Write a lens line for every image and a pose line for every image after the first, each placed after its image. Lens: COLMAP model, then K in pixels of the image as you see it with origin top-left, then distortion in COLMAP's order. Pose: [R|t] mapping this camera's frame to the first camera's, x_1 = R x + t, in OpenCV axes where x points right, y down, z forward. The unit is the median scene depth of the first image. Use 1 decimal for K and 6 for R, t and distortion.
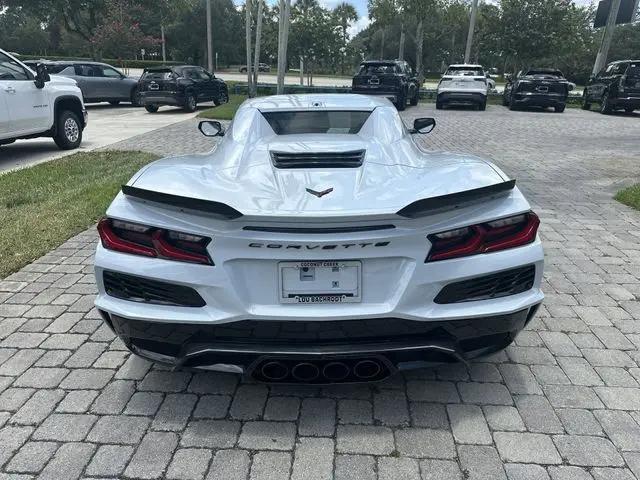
lens RADIAL K [[452.3, 0, 321.0], [0, 452.3, 241.3], [0, 0, 1]] dist [0.036974, -0.047860]
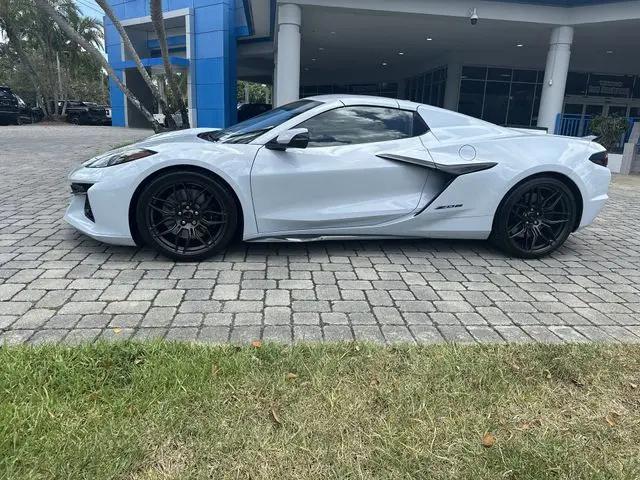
lens RADIAL K [[452.3, 0, 320.6], [0, 452.3, 232.4], [0, 0, 1]] dist [0.036974, -0.047860]
pose [[-0.160985, -0.271351, 0.948922, -1.782436], [0.307112, 0.899957, 0.309451, -0.583664], [-0.937958, 0.341243, -0.061544, 1.891280]]
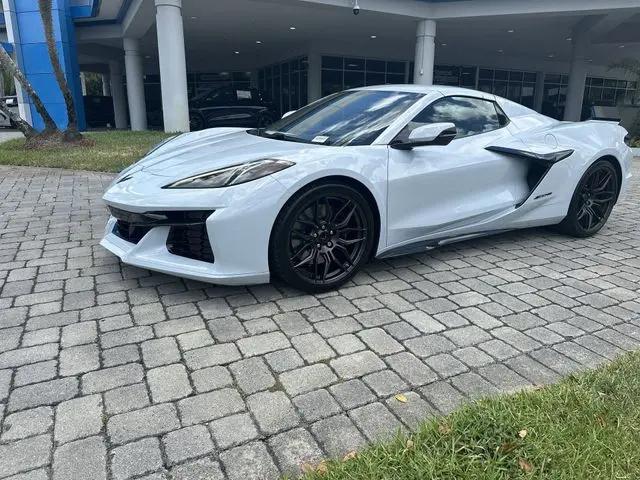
lens RADIAL K [[452.3, 0, 318.2], [0, 452.3, 236.4], [0, 0, 1]] dist [0.036974, -0.047860]
pose [[-0.502626, -0.256148, 0.825685, -1.320098], [0.283102, 0.853664, 0.437162, -0.818538], [-0.816836, 0.453482, -0.356558, 2.570422]]
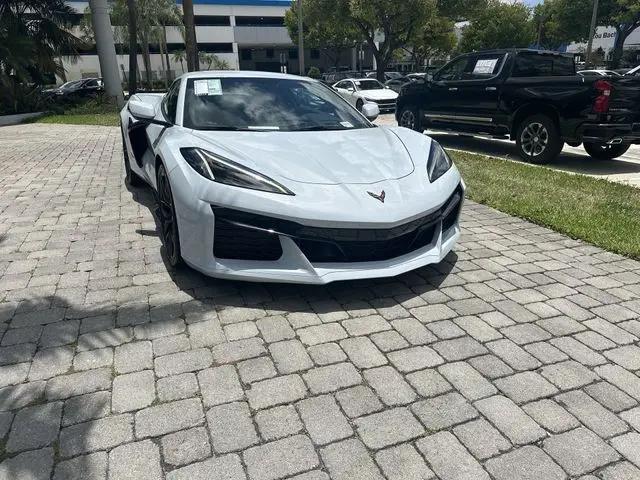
lens RADIAL K [[452.3, 0, 320.0], [0, 452.3, 241.4], [0, 0, 1]] dist [0.036974, -0.047860]
pose [[-0.900578, 0.132527, -0.414000, 0.538257], [-0.166905, 0.773971, 0.610829, -1.092320], [0.401375, 0.619198, -0.674901, 3.196734]]
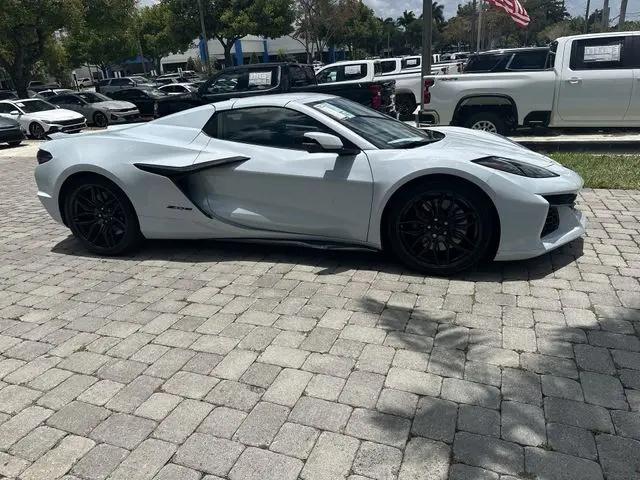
lens RADIAL K [[452.3, 0, 318.8], [0, 452.3, 235.3], [0, 0, 1]] dist [0.036974, -0.047860]
pose [[-0.297804, 0.317381, -0.900323, 1.639999], [-0.289392, 0.868721, 0.401965, -0.738796], [0.909706, 0.380253, -0.166861, 2.088331]]
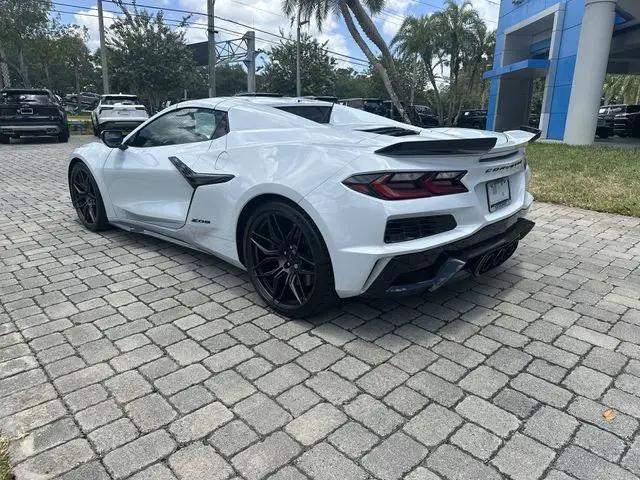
lens RADIAL K [[452.3, 0, 325.7], [0, 452.3, 231.4], [0, 0, 1]] dist [0.036974, -0.047860]
pose [[0.678171, -0.200107, 0.707136, -1.094007], [0.264043, 0.964311, 0.019655, 0.021374], [-0.685832, 0.173385, 0.706805, 0.242869]]
